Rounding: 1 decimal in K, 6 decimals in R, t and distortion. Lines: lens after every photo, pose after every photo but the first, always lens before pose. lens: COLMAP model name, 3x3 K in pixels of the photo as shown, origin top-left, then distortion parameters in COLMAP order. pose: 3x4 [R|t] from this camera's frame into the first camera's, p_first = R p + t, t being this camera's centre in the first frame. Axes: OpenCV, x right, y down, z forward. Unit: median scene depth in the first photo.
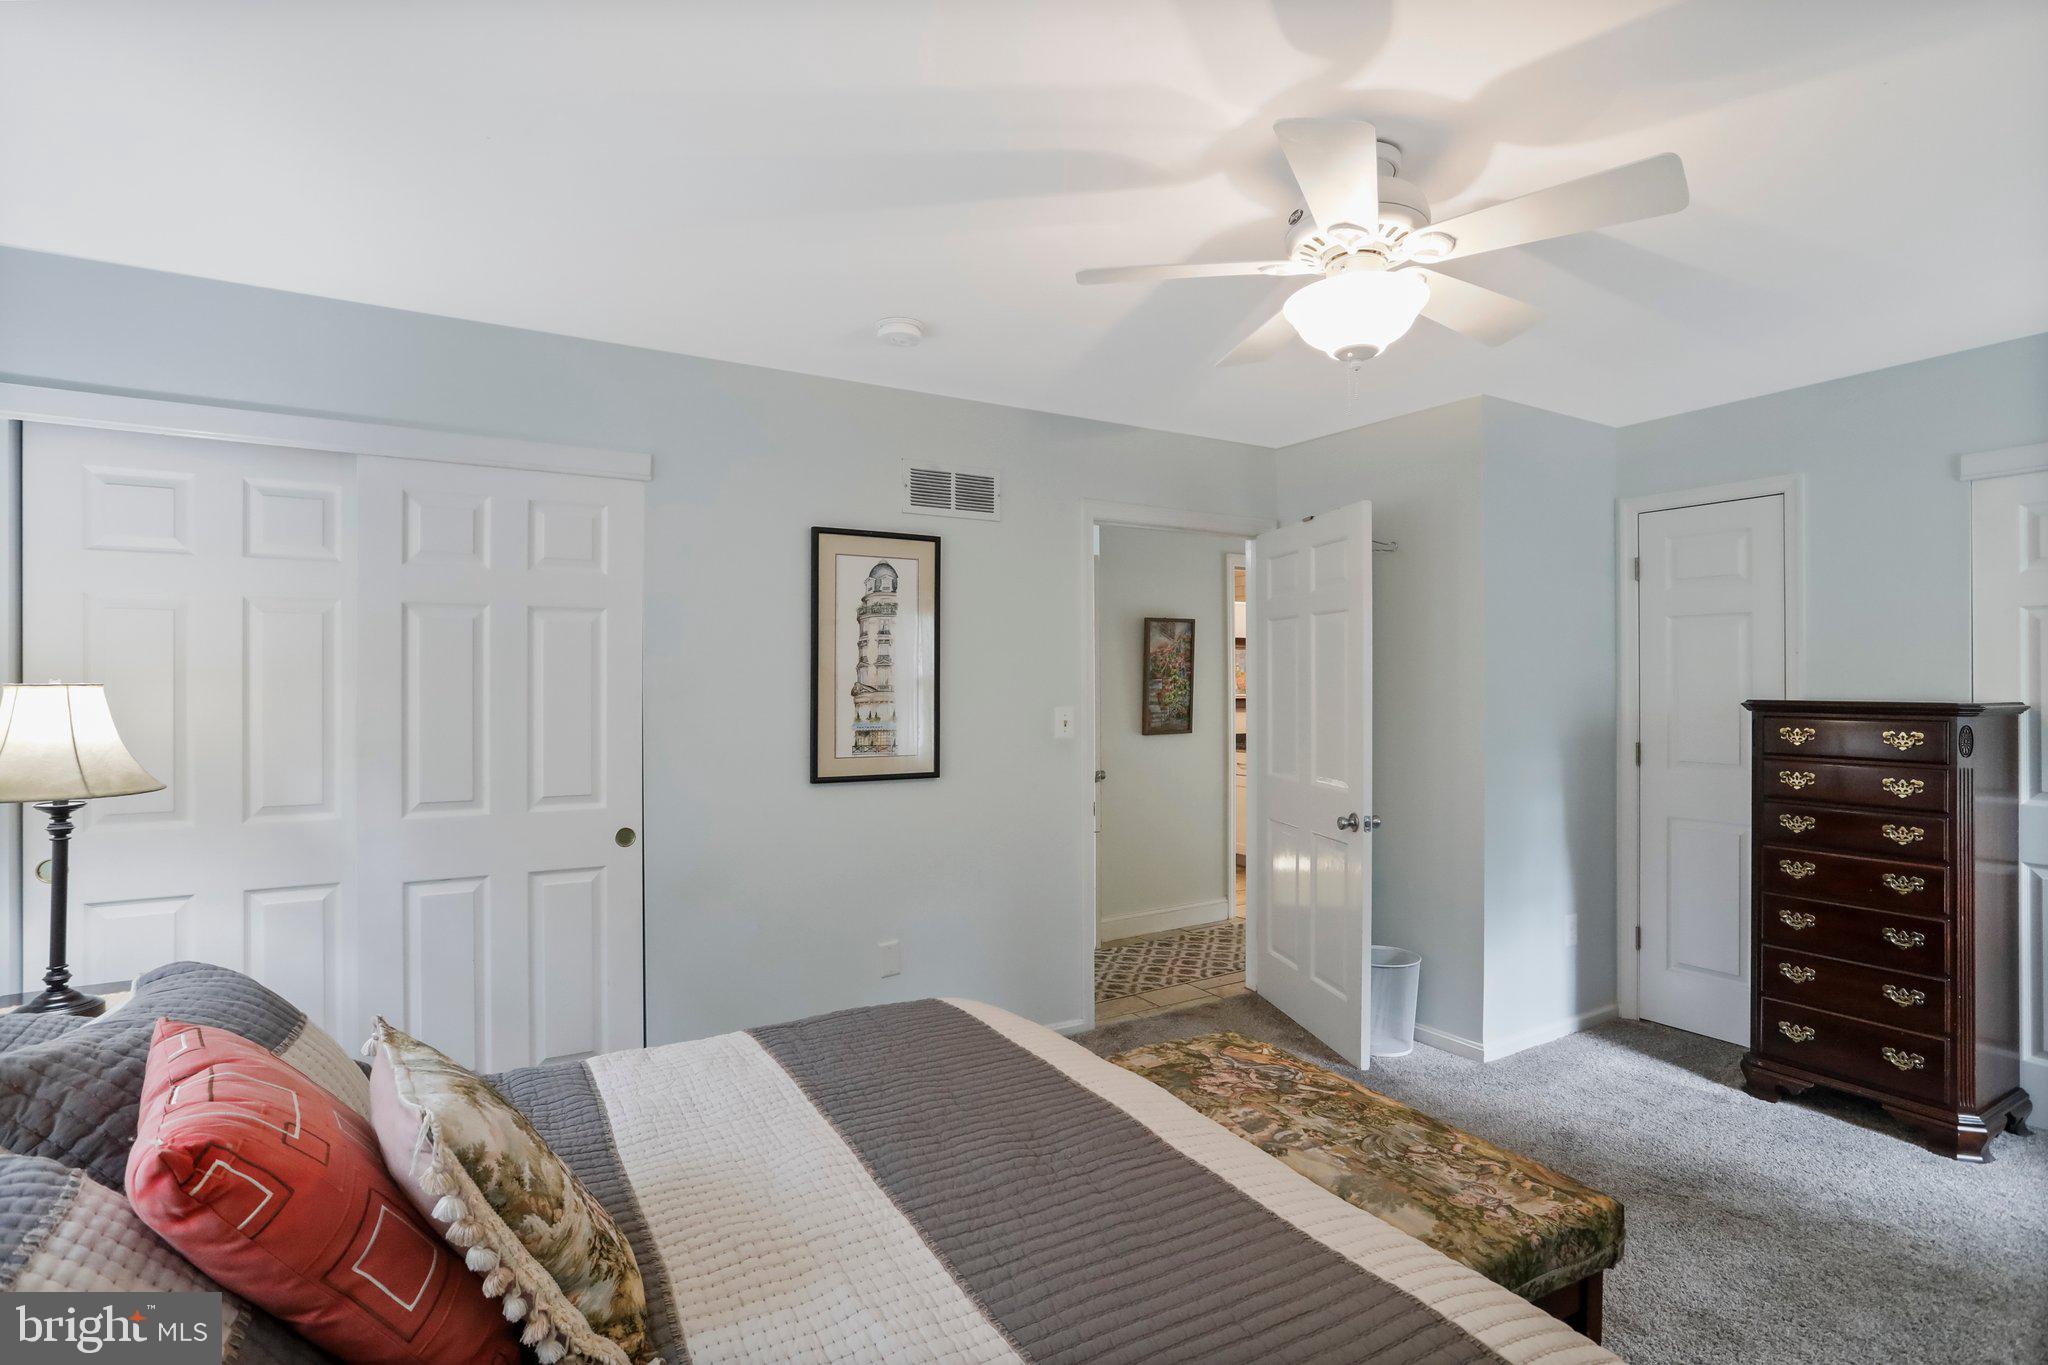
lens RADIAL K [[1007.1, 0, 1018.4], [0, 1007.1, 677.3], [0, 0, 1]] dist [-0.060914, 0.035739]
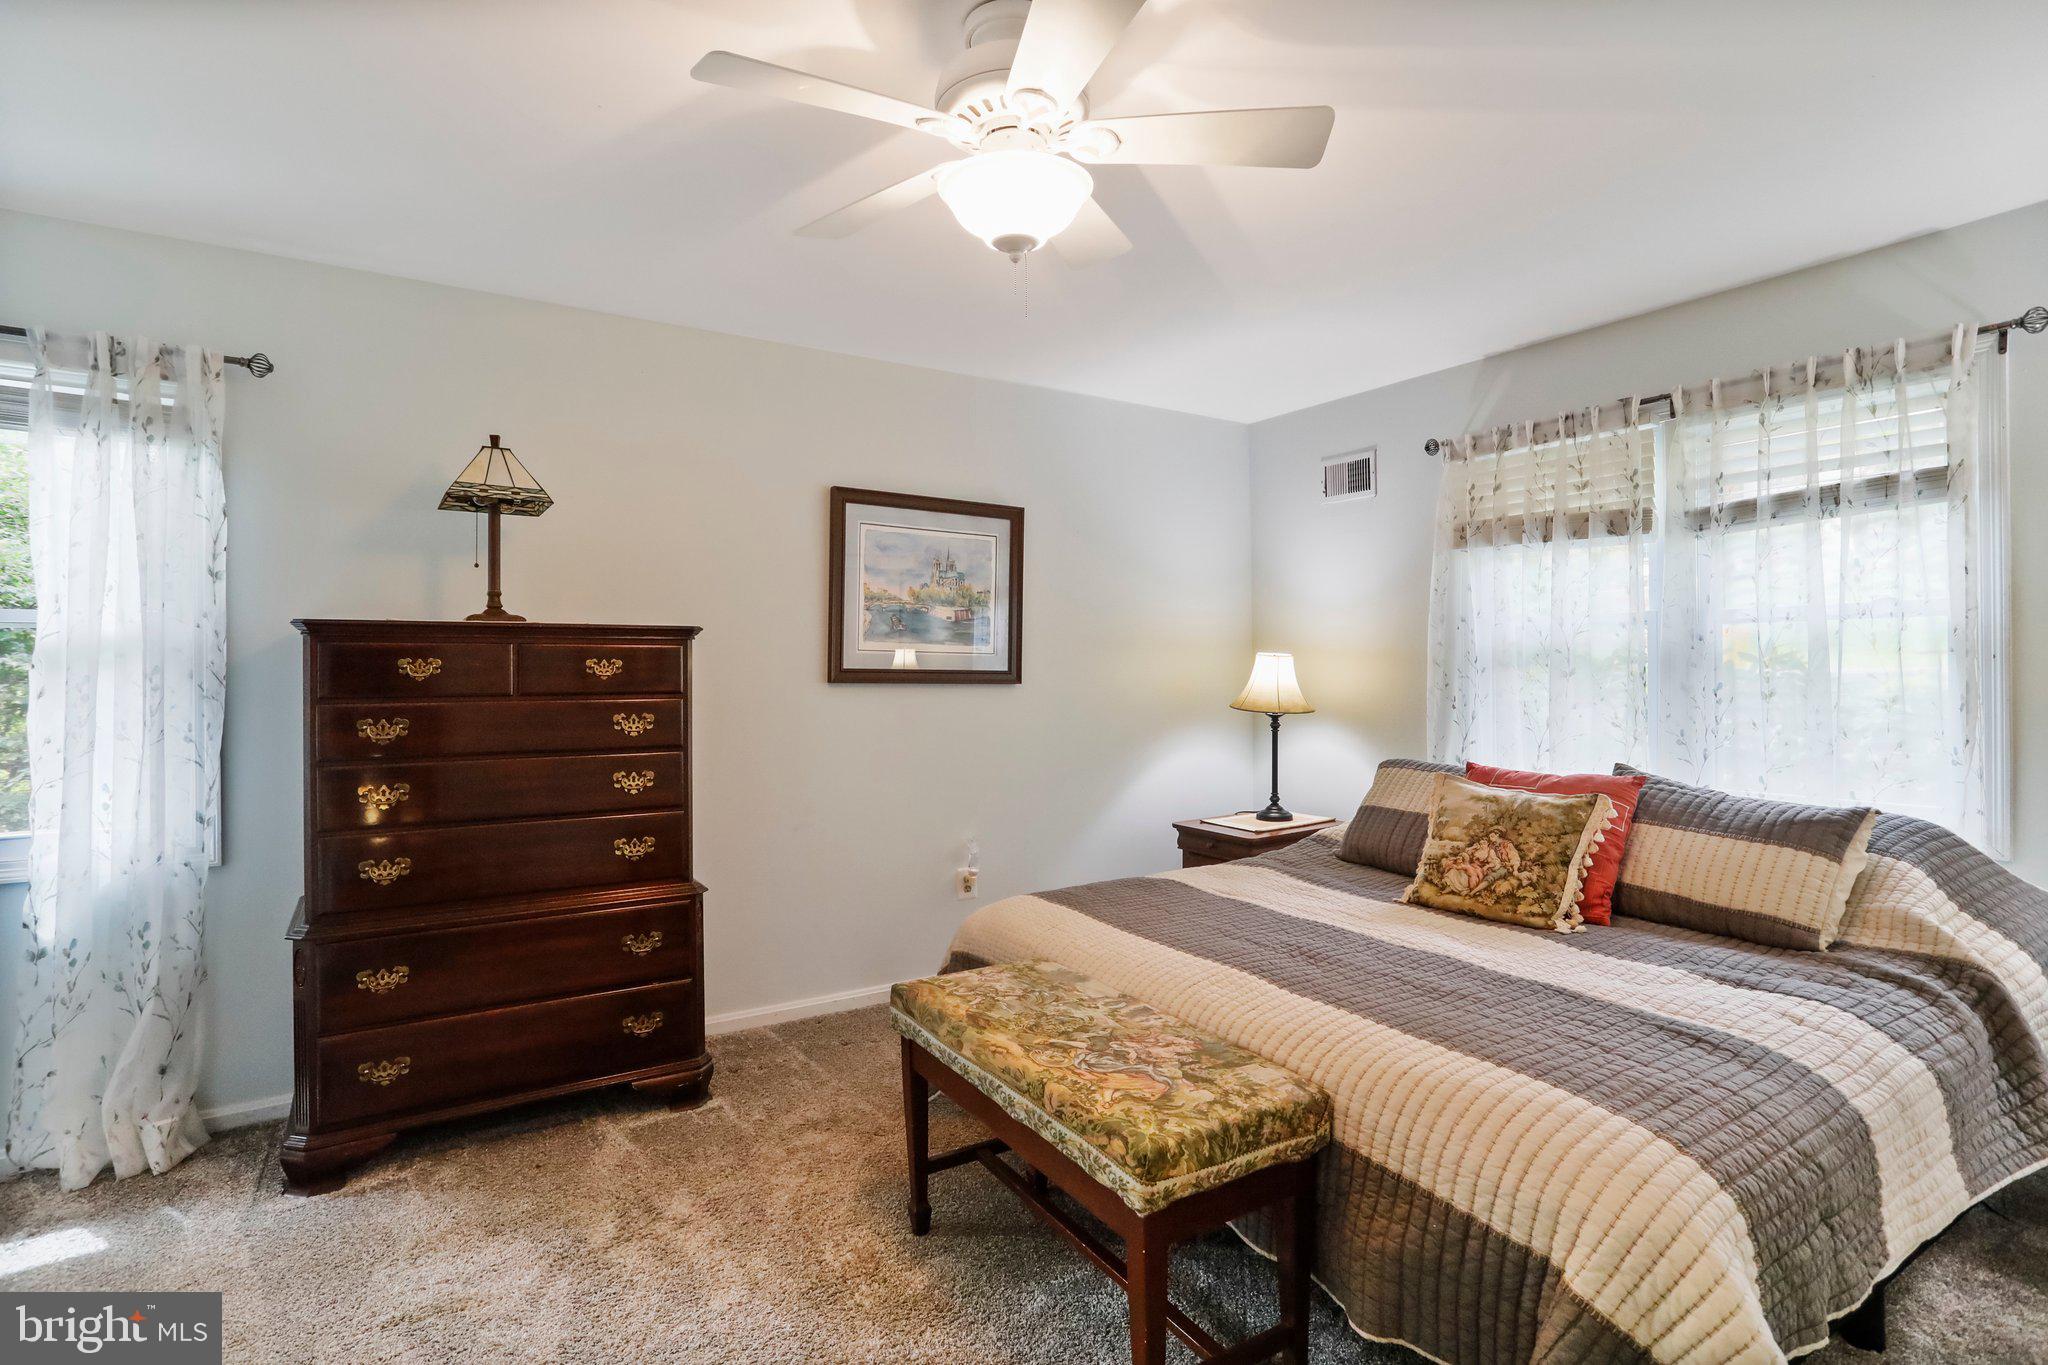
lens RADIAL K [[1007.1, 0, 1018.4], [0, 1007.1, 677.3], [0, 0, 1]] dist [-0.060914, 0.035739]
pose [[-0.999330, -0.000501, -0.036604, 0.374579], [-0.000173, 0.999960, -0.008979, 0.077323], [0.036607, -0.008967, -0.999290, 1.907064]]
